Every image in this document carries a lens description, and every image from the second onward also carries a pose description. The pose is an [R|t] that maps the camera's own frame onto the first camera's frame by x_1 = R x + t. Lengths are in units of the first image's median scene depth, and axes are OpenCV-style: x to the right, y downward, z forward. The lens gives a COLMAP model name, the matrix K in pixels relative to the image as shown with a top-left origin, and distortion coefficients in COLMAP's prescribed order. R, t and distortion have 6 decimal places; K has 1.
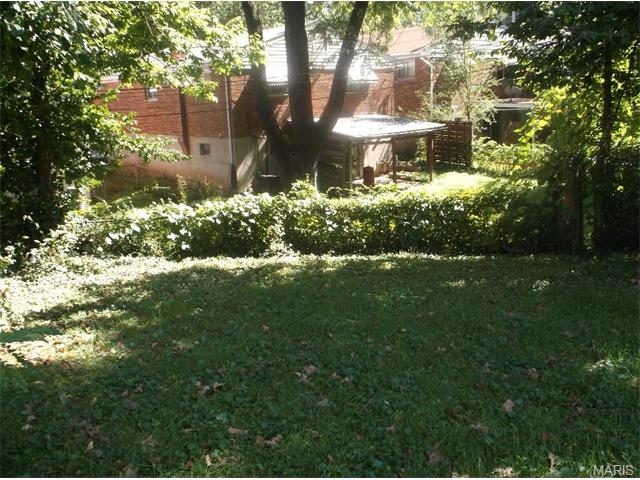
lens RADIAL K [[589.8, 0, 320.0], [0, 589.8, 237.4], [0, 0, 1]] dist [0.000091, 0.028021]
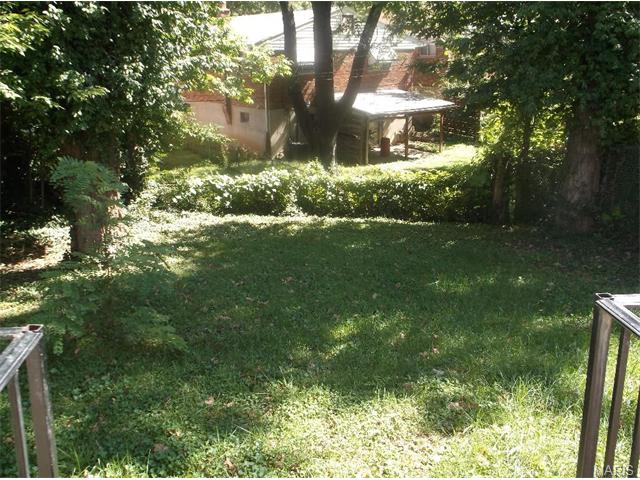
lens RADIAL K [[589.8, 0, 320.0], [0, 589.8, 237.4], [0, 0, 1]] dist [0.000091, 0.028021]
pose [[0.997065, 0.046387, -0.060900, 0.083537], [-0.041417, 0.995894, 0.080493, -0.032932], [0.064384, -0.077735, 0.994893, -0.399296]]
